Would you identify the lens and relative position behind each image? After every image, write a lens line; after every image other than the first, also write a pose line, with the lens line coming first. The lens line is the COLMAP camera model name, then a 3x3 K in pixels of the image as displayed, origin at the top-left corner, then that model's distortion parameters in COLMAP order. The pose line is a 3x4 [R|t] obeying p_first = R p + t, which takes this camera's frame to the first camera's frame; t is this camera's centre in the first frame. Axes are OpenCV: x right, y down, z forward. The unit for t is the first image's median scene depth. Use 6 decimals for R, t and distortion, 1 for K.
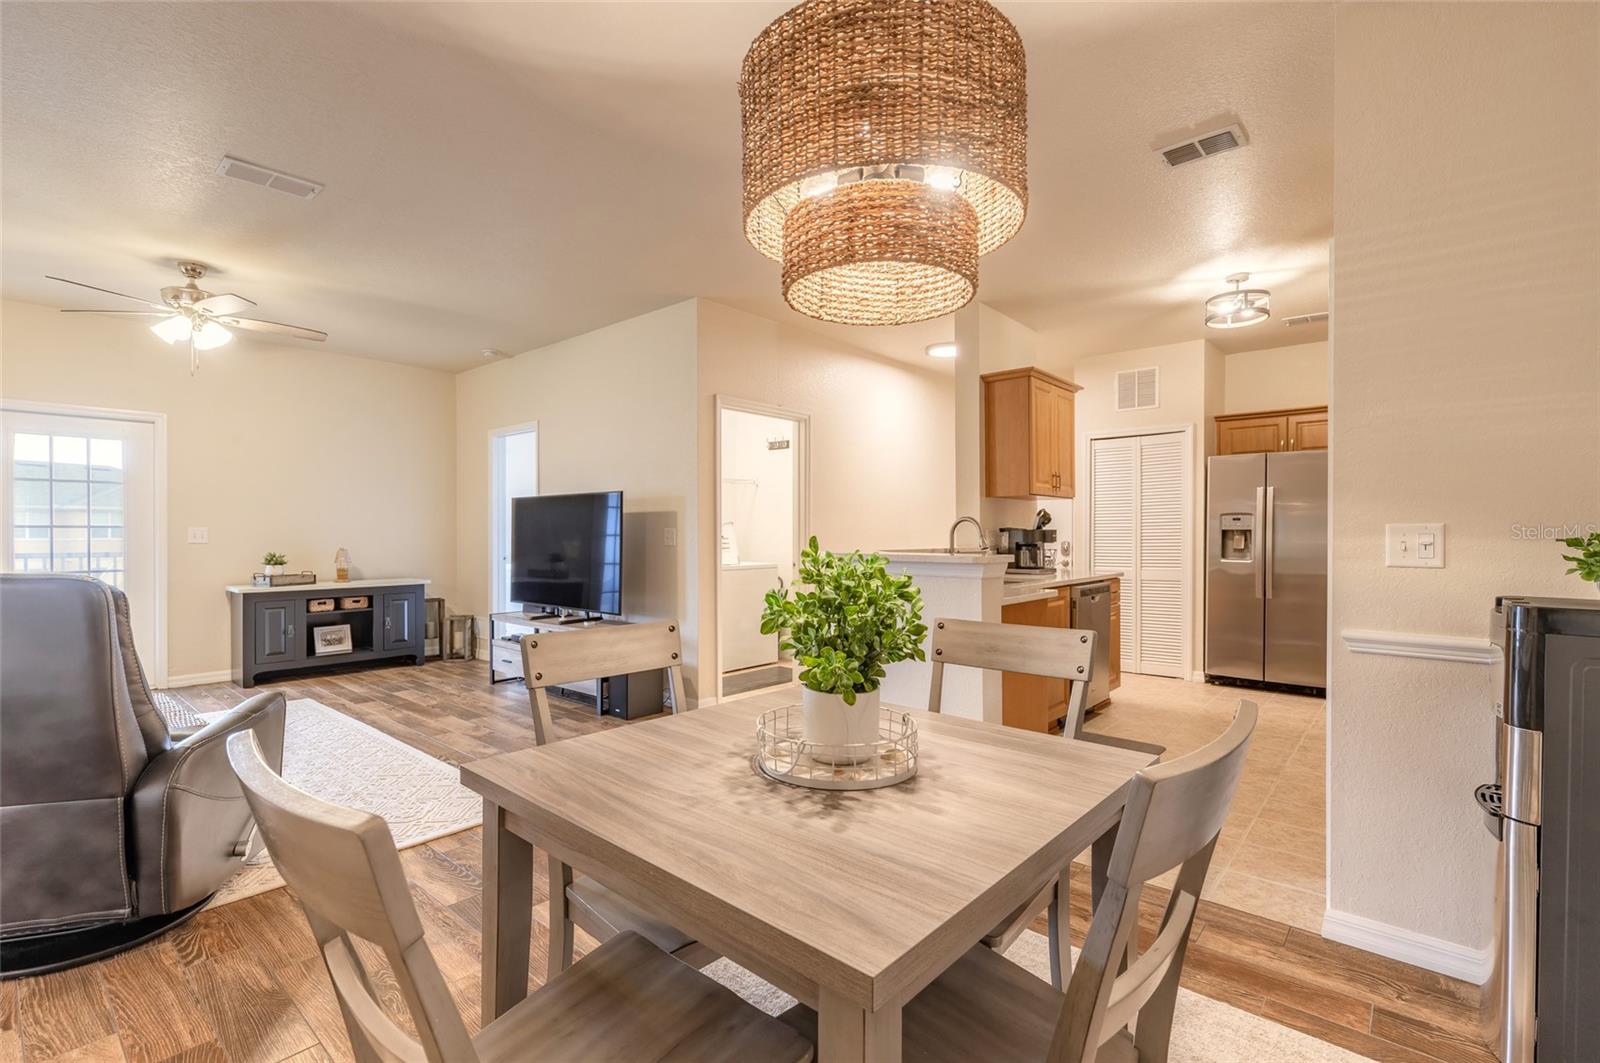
lens RADIAL K [[719.7, 0, 795.3], [0, 719.7, 536.3], [0, 0, 1]] dist [0.009189, -0.002513]
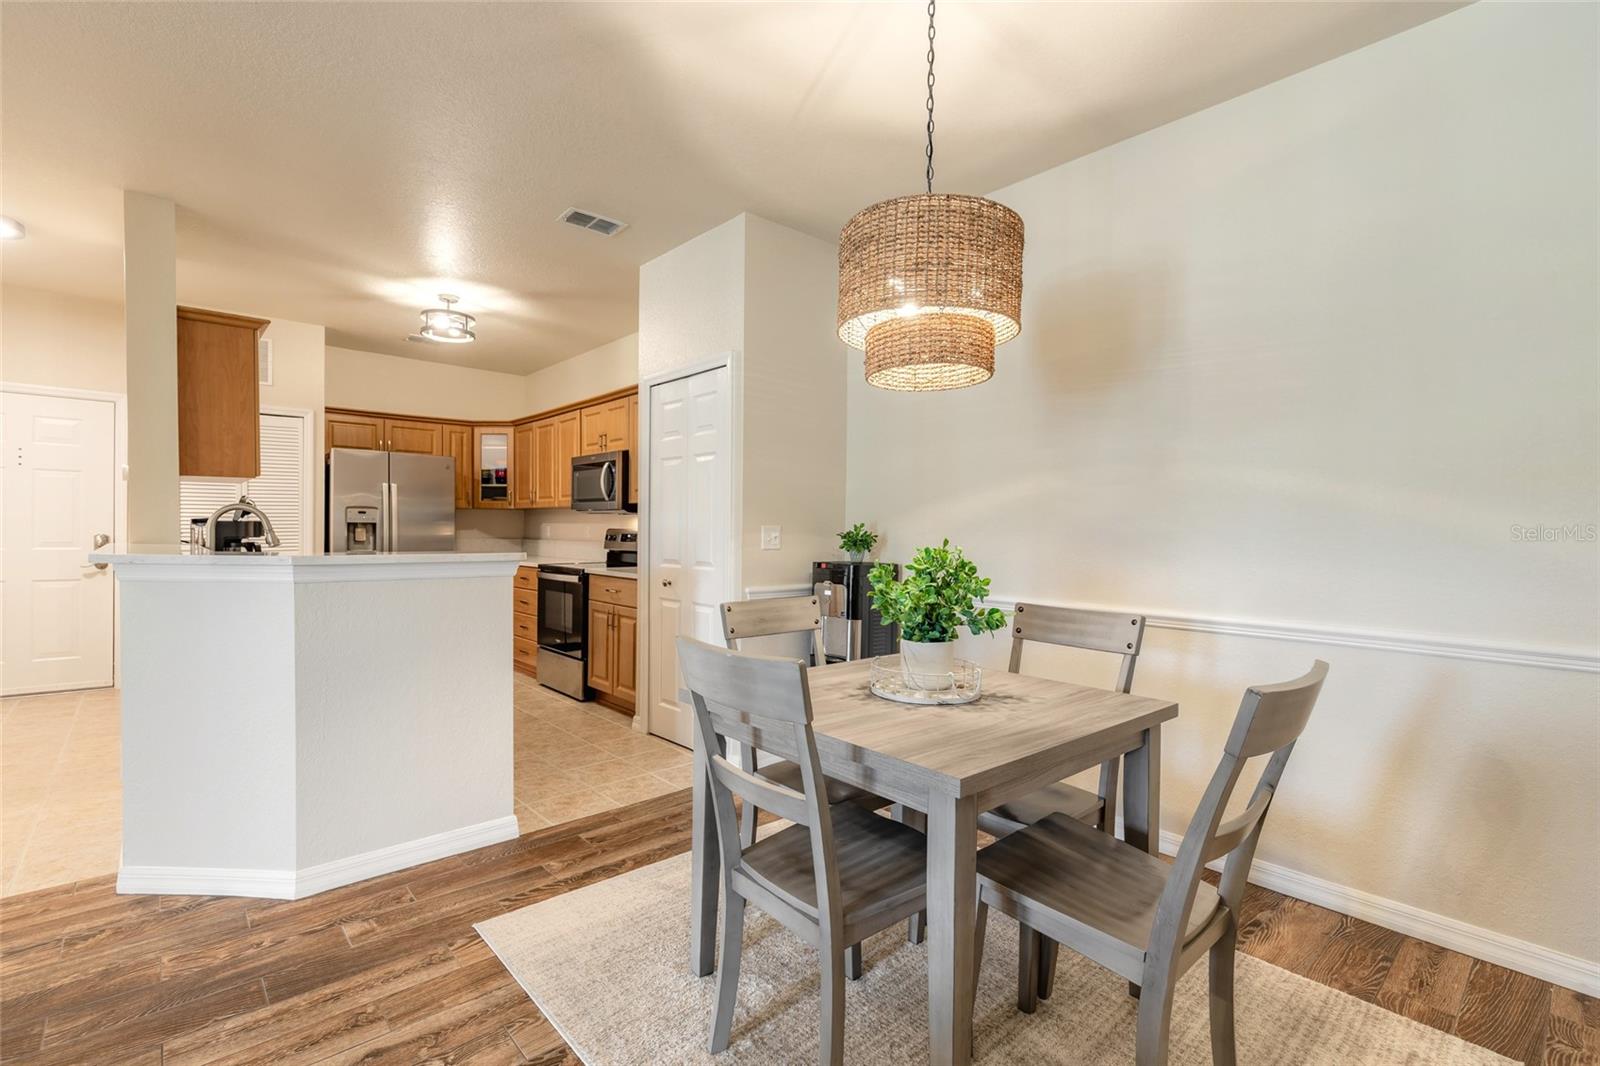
lens RADIAL K [[719.7, 0, 792.9], [0, 719.7, 538.9], [0, 0, 1]] dist [0.009189, -0.002513]
pose [[0.122708, -0.012804, 0.992360, -0.383068], [-0.004995, 0.999896, 0.013519, -0.003619], [-0.992430, -0.006616, 0.122631, 0.295418]]
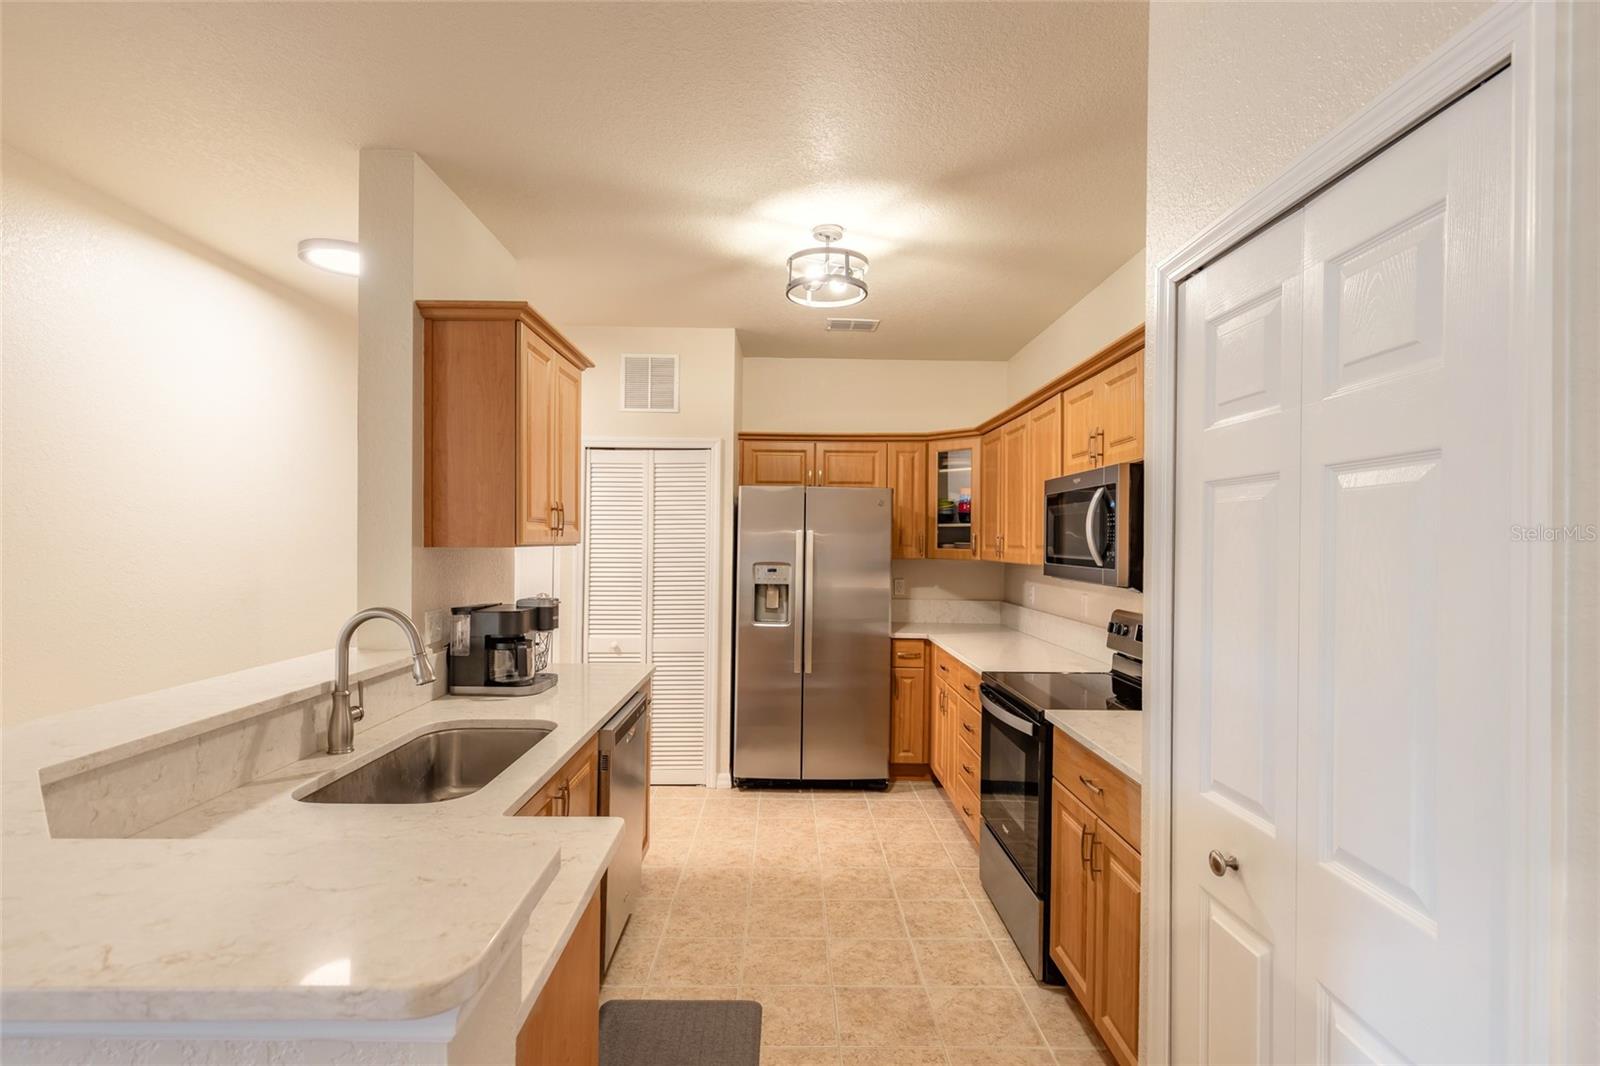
lens RADIAL K [[763.4, 0, 794.7], [0, 763.4, 541.4], [0, 0, 1]] dist [0.005032, -0.002759]
pose [[0.745067, 0.007744, 0.666945, 0.102042], [-0.007206, 0.999968, -0.003561, -0.058541], [-0.666951, -0.002153, 0.745099, 0.432531]]
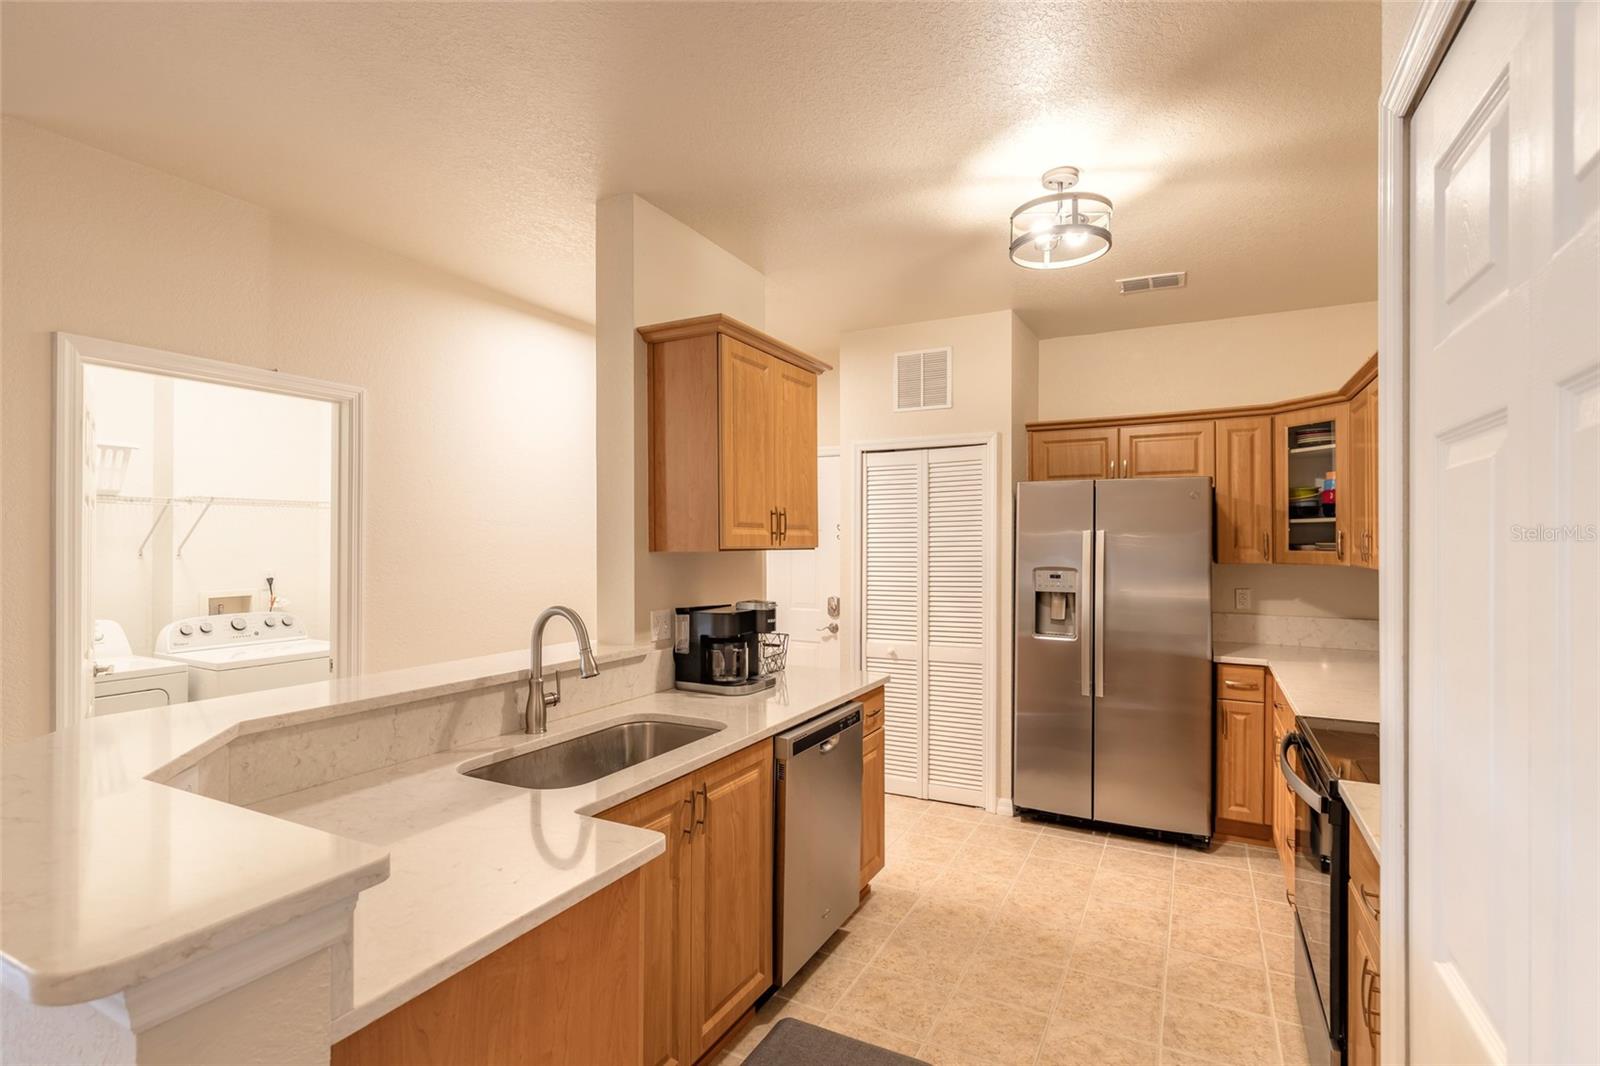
lens RADIAL K [[763.4, 0, 796.0], [0, 763.4, 541.6], [0, 0, 1]] dist [0.005032, -0.002759]
pose [[0.972877, 0.001355, 0.231321, 0.238509], [0.000253, 0.999976, -0.006920, -0.058295], [-0.231325, 0.006791, 0.972853, 0.409560]]
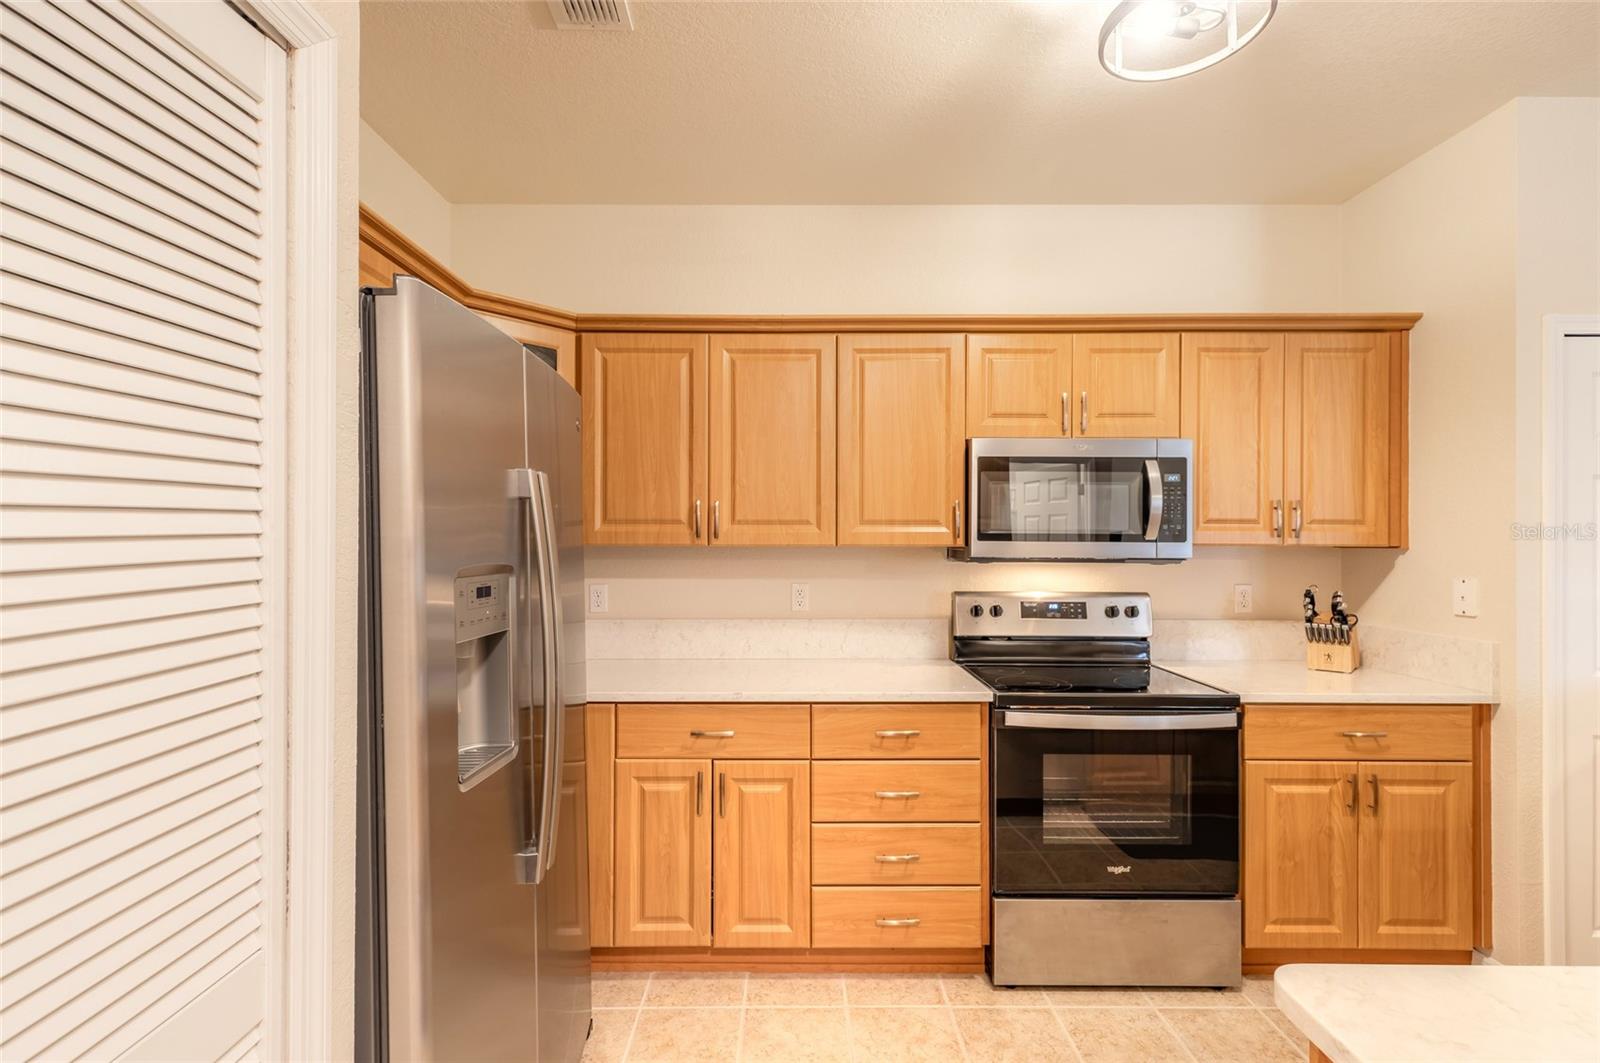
lens RADIAL K [[719.7, 0, 793.0], [0, 719.7, 538.6], [0, 0, 1]] dist [0.009189, -0.002513]
pose [[-0.662966, -0.004445, 0.748636, 0.419927], [0.000707, 0.999978, 0.006563, -0.048892], [-0.748649, 0.004880, -0.662949, 1.221446]]
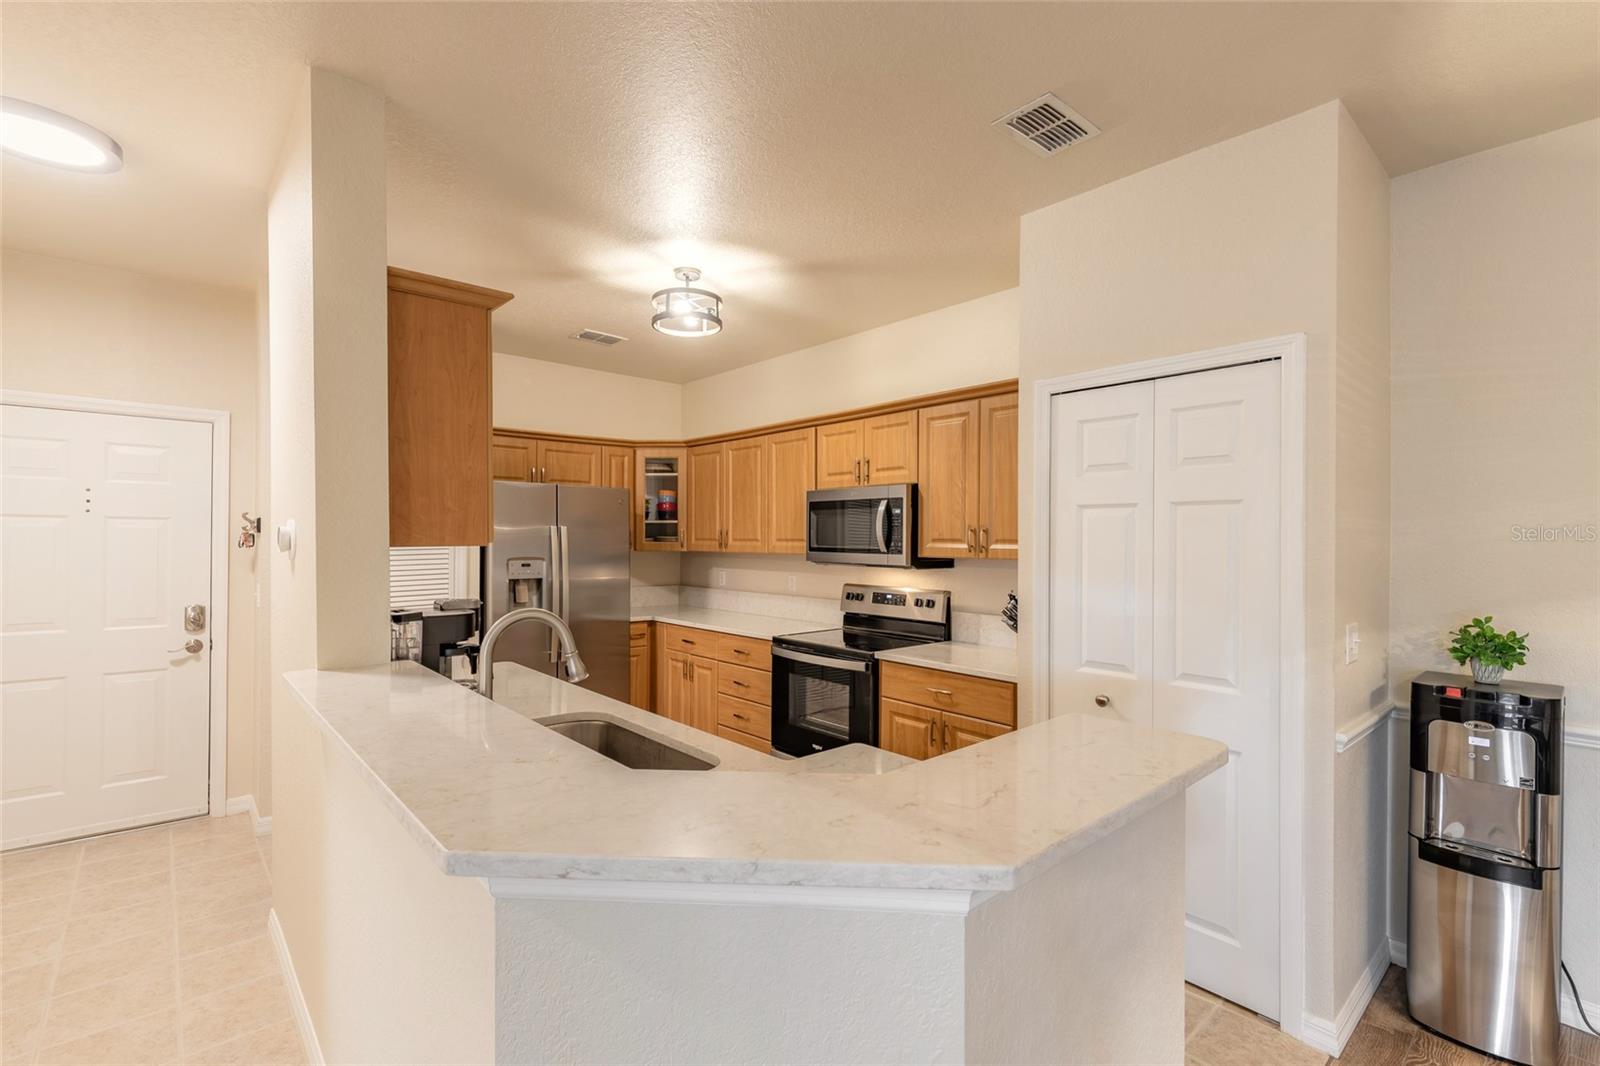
lens RADIAL K [[719.7, 0, 792.9], [0, 719.7, 540.6], [0, 0, 1]] dist [0.009189, -0.002513]
pose [[0.128695, -0.003727, 0.991677, -0.138805], [0.001012, 0.999993, 0.003627, -0.059967], [-0.991684, 0.000537, 0.128698, 0.694287]]
